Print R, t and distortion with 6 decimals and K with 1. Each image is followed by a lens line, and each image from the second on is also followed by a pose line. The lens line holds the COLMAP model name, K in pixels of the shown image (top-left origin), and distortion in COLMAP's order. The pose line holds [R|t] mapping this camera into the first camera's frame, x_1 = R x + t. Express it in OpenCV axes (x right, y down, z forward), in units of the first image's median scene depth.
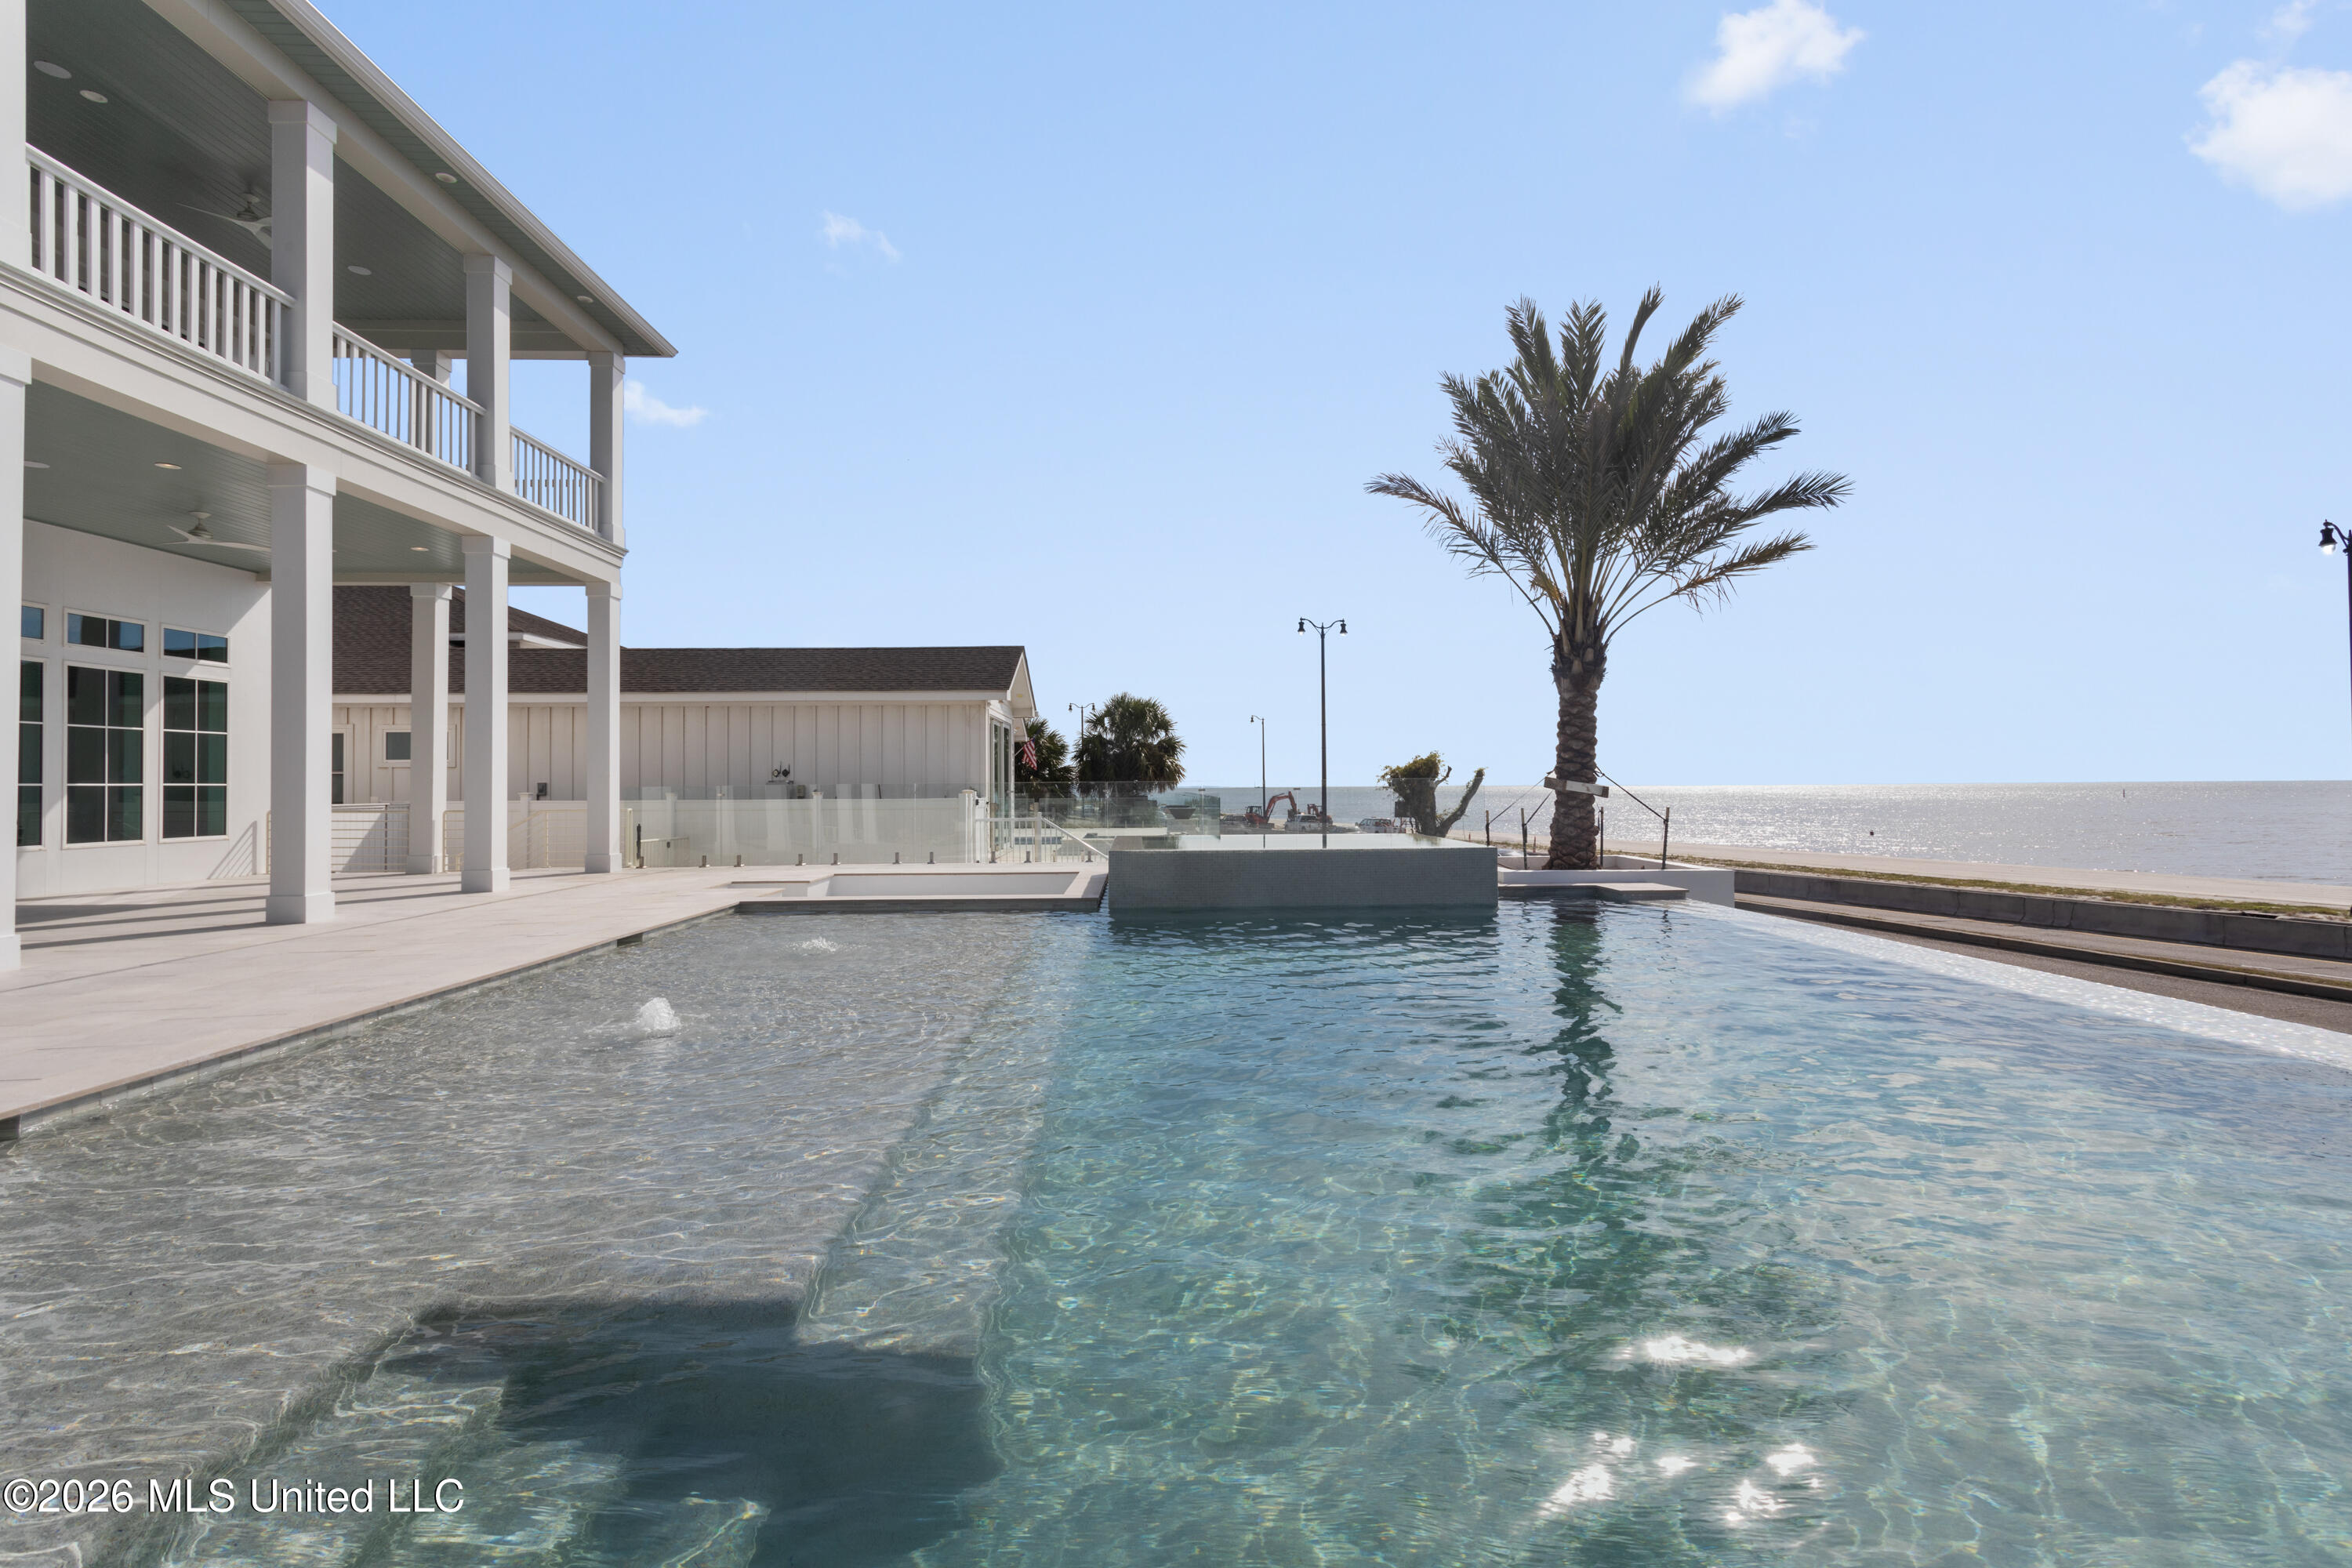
lens RADIAL K [[1104.6, 0, 1163.4], [0, 1104.6, 775.1], [0, 0, 1]] dist [0.000713, 0.001940]
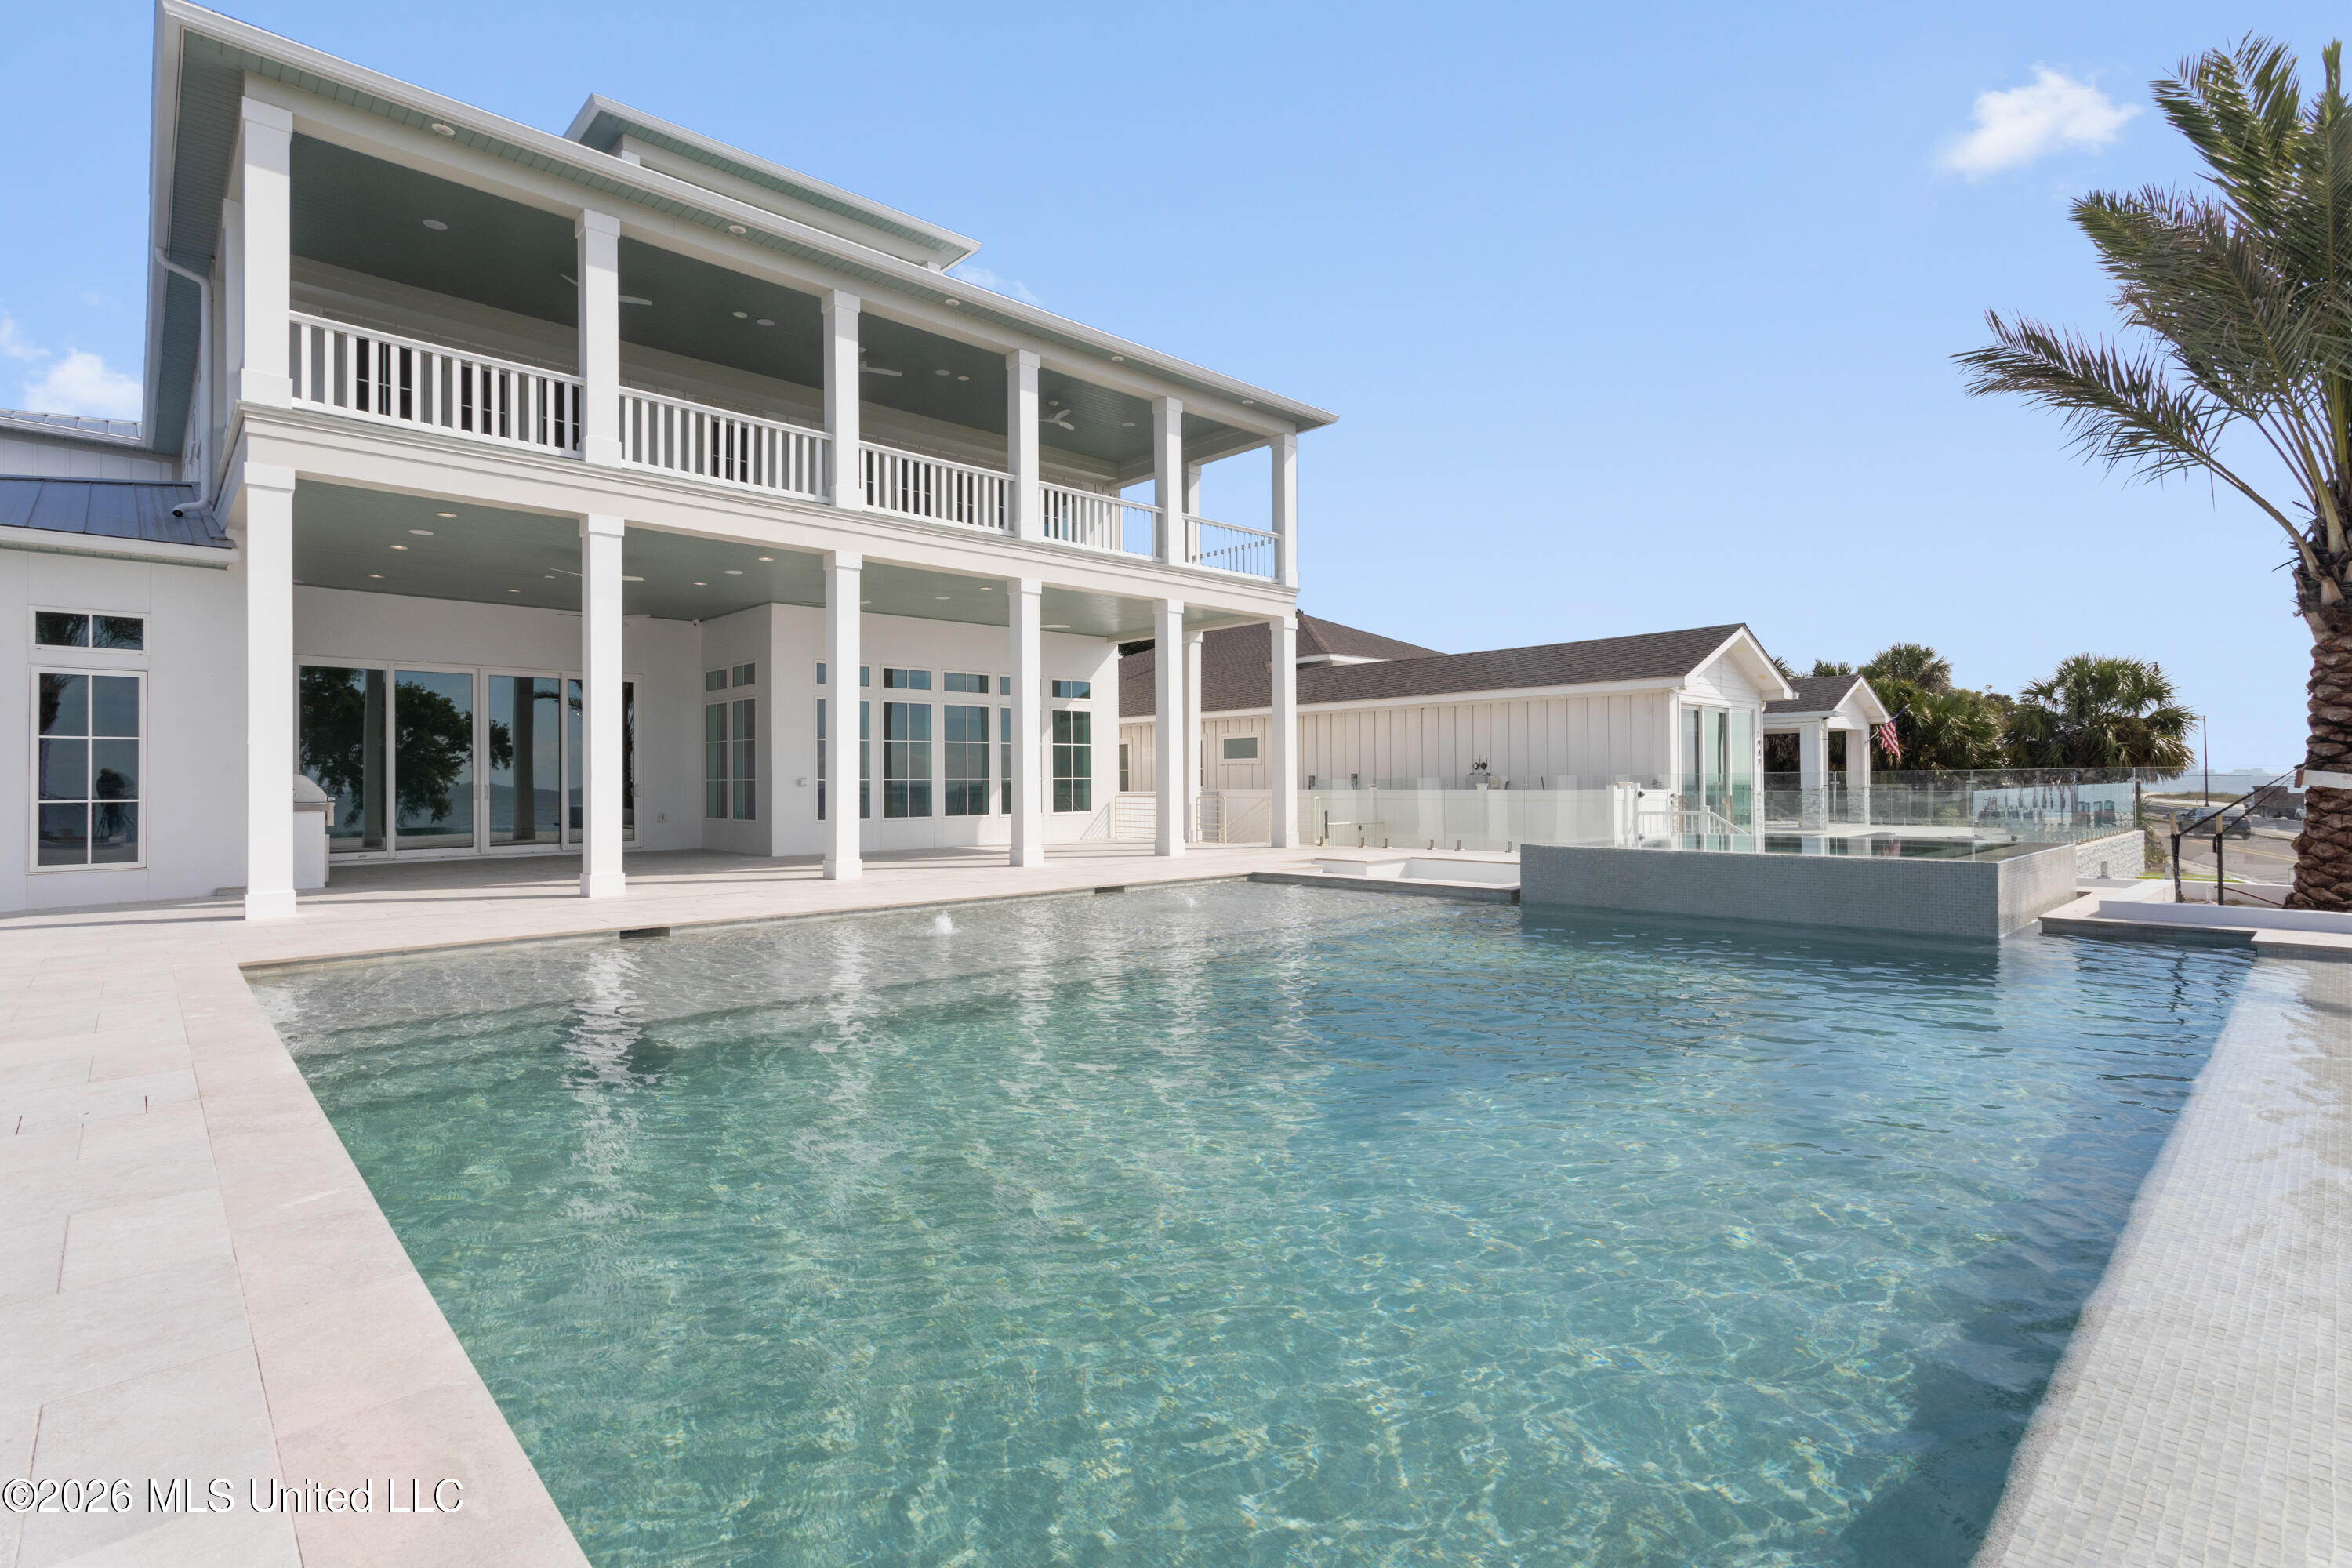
lens RADIAL K [[1104.6, 0, 1168.7], [0, 1104.6, 777.8], [0, 0, 1]] dist [0.000713, 0.001940]
pose [[0.664520, -0.001396, -0.747269, 0.371413], [0.010988, 0.999908, 0.007903, -0.003272], [0.747190, -0.013463, 0.664475, 0.066497]]
